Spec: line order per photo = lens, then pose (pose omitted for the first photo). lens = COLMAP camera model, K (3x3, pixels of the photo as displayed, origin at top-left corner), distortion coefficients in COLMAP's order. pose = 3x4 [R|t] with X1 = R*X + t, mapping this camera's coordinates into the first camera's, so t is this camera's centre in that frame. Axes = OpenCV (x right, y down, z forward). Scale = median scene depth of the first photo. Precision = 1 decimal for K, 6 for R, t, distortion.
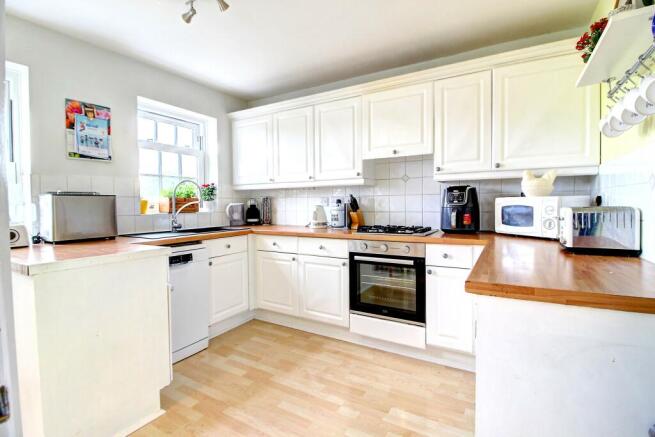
lens RADIAL K [[310.5, 0, 325.6], [0, 310.5, 214.2], [0, 0, 1]] dist [-0.015453, -0.004081]
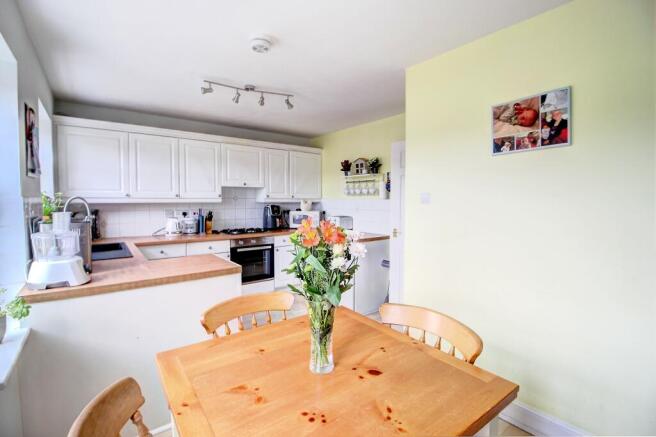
lens RADIAL K [[311.0, 0, 327.3], [0, 311.0, 214.5], [0, 0, 1]] dist [-0.015453, -0.004081]
pose [[0.371160, -0.036909, 0.927835, -1.169406], [0.026038, 0.999230, 0.029333, -0.075495], [-0.928204, 0.013272, 0.371835, -0.029389]]
